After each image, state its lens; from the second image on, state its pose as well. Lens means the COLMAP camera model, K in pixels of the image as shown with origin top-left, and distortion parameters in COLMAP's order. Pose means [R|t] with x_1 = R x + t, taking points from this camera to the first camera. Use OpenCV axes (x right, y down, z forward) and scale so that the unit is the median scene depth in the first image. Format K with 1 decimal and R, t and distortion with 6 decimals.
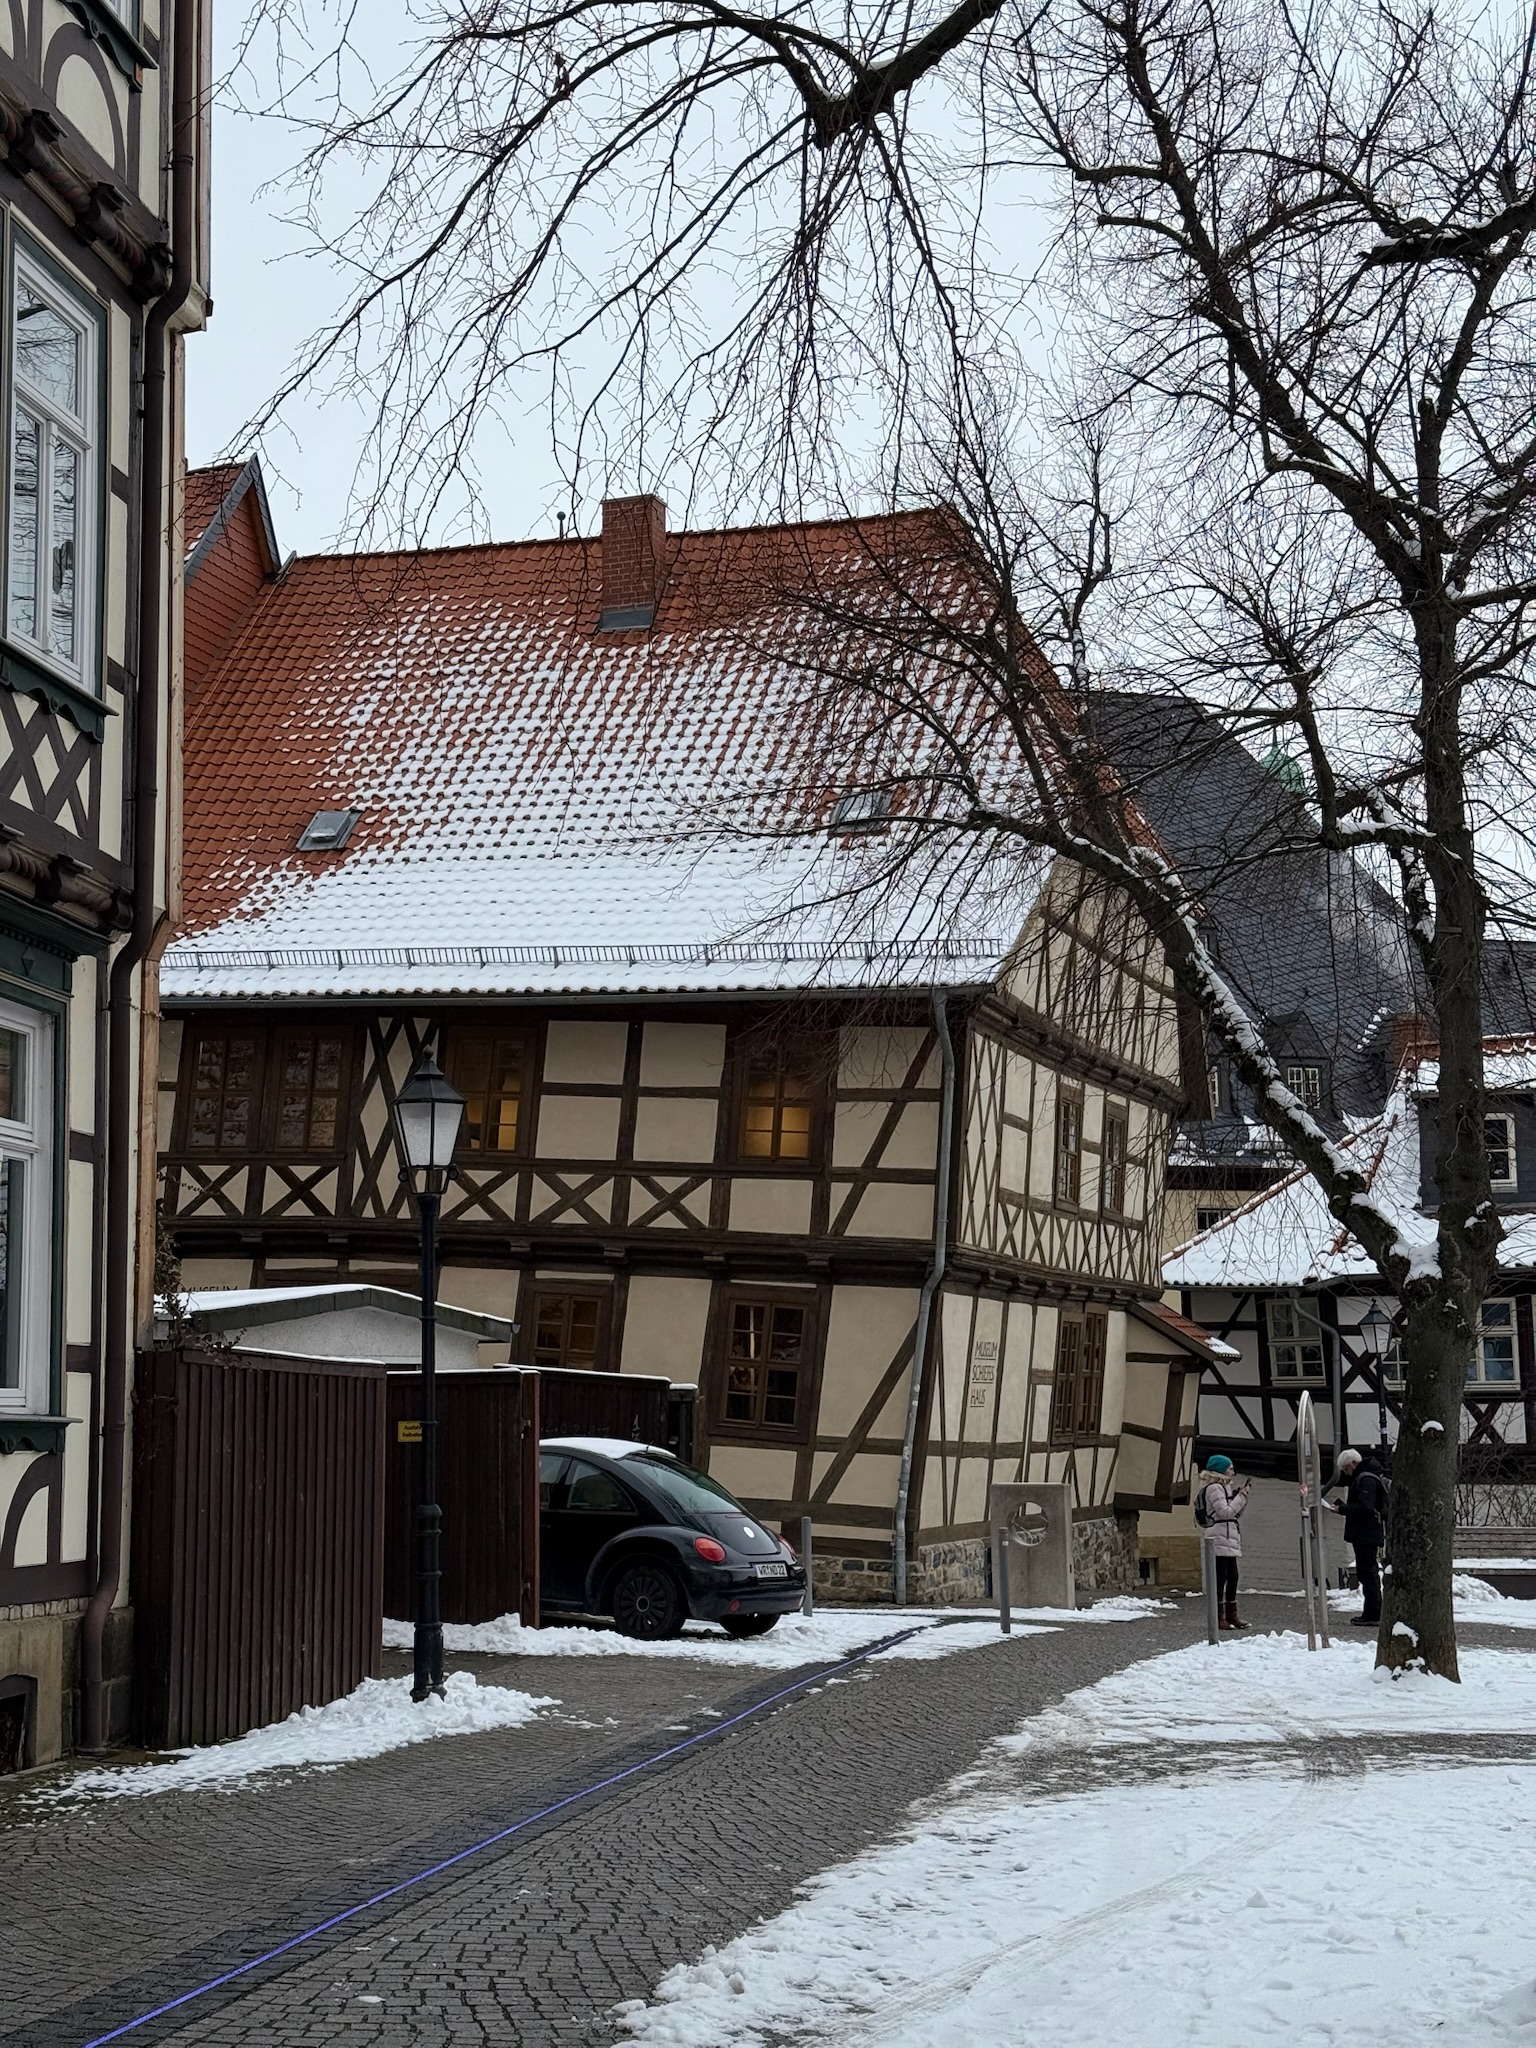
lens RADIAL K [[2852.8, 0, 768.0], [0, 2852.8, 1024.0], [0, 0, 1]] dist [0.134547, -0.023802]
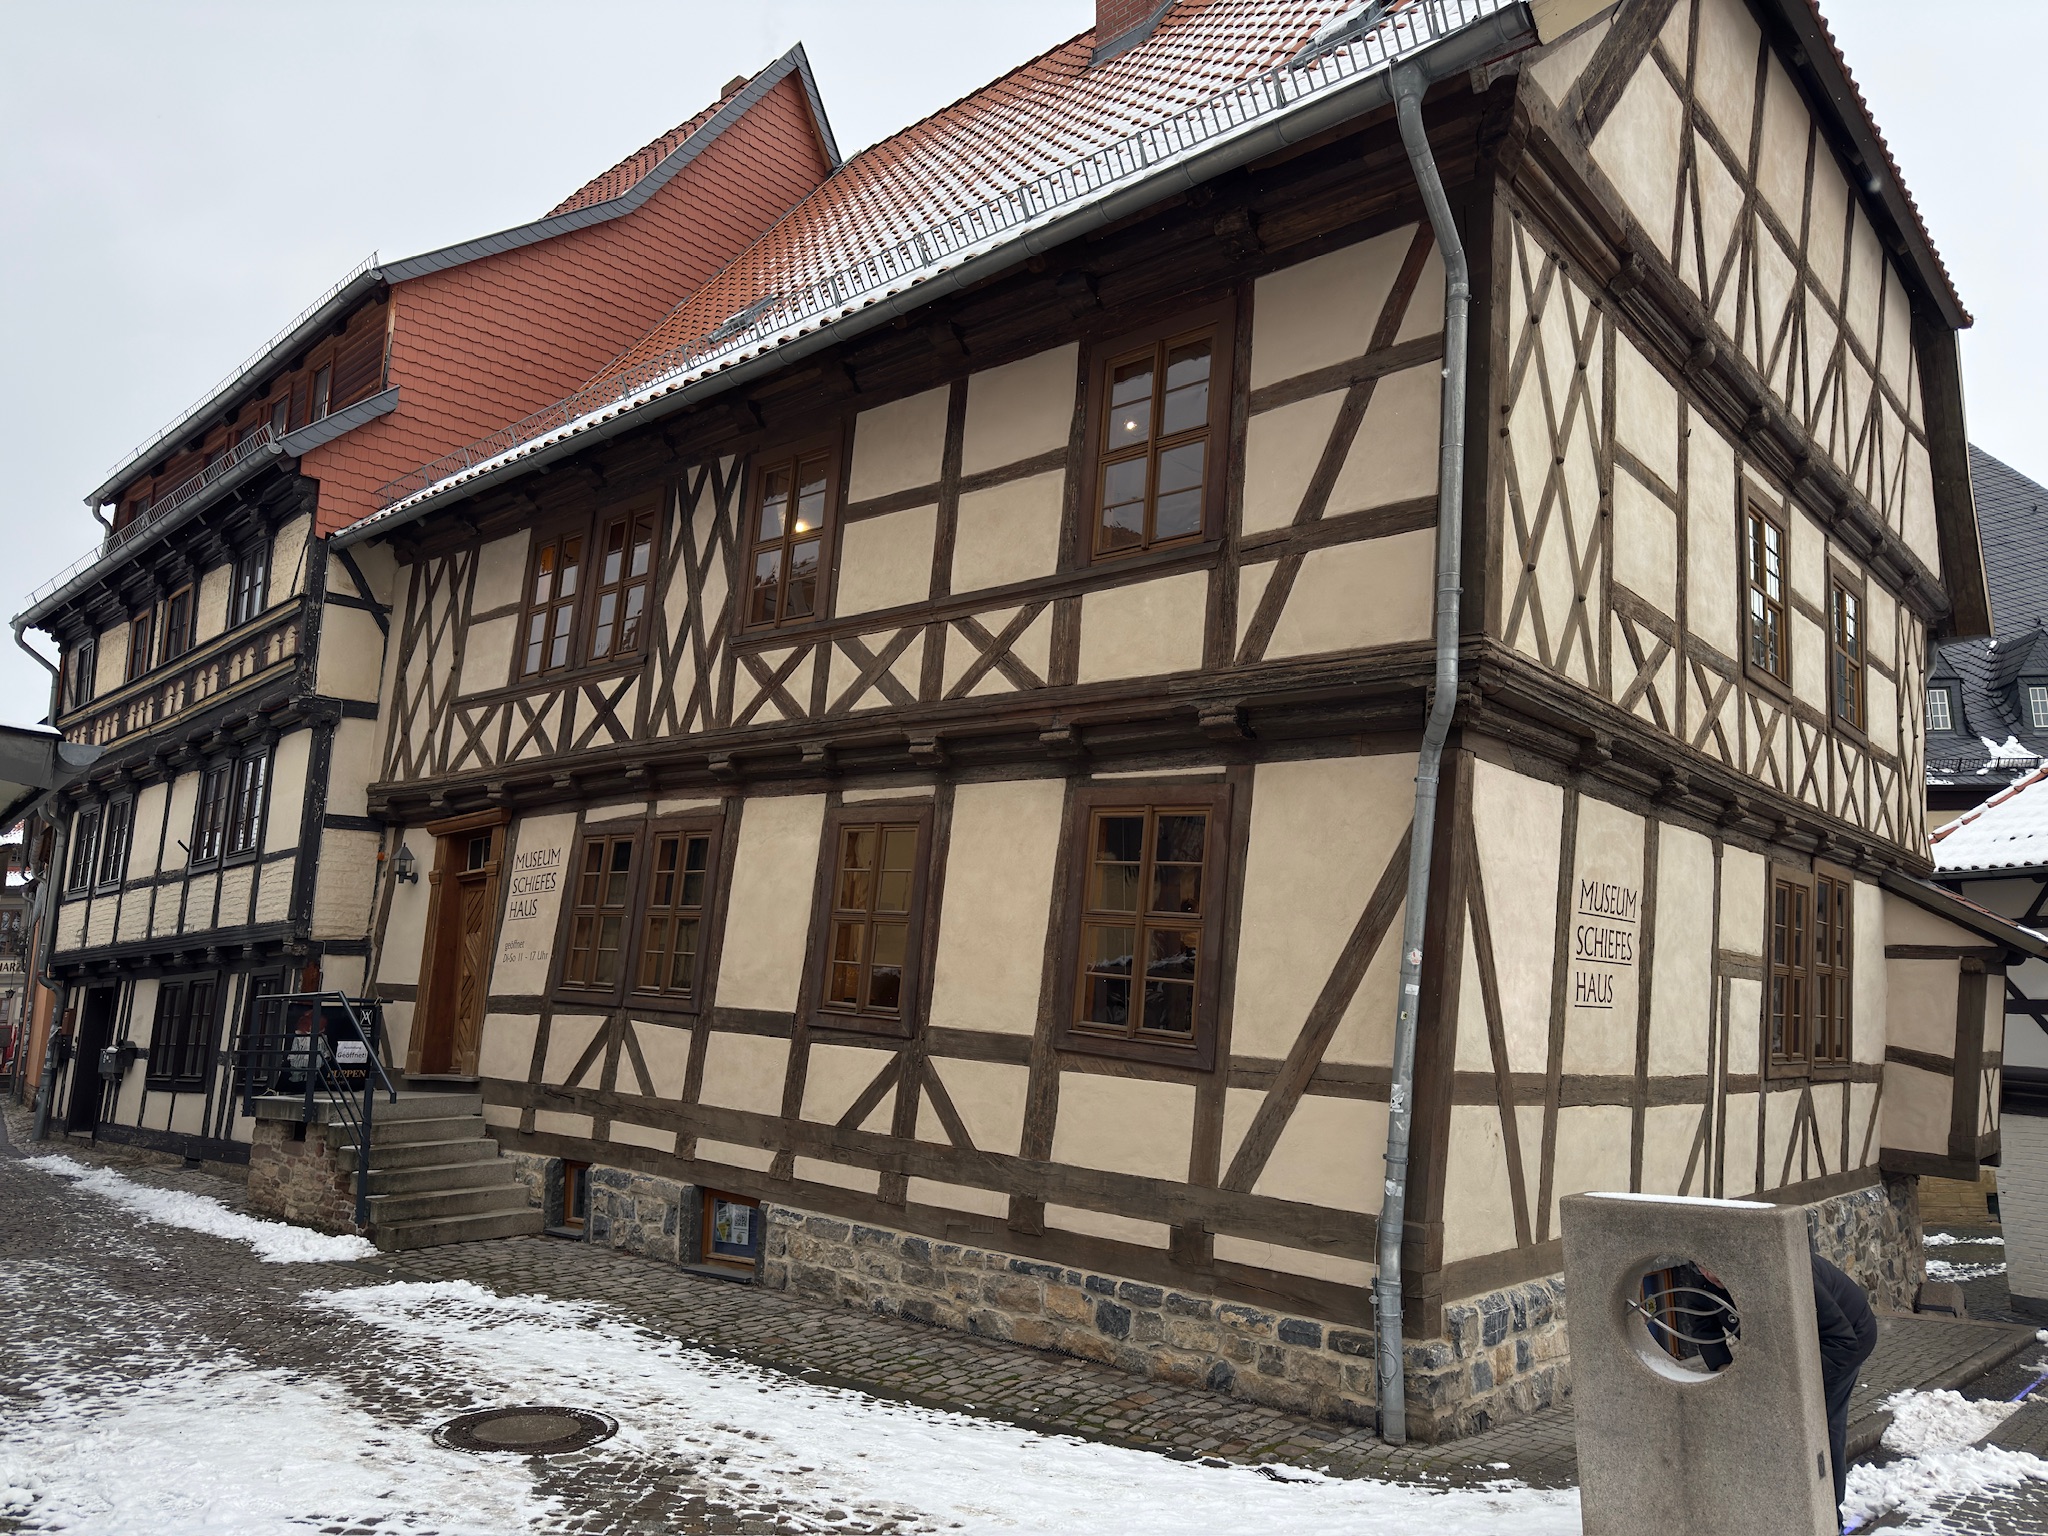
lens RADIAL K [[1434.4, 0, 1024.0], [0, 1434.4, 768.0], [0, 0, 1]] dist [0.099377, -0.119594]
pose [[0.929304, -0.057702, -0.364780, 0.076530], [0.039176, 0.997548, -0.057991, 0.102356], [0.367231, 0.039600, 0.929286, 0.718568]]
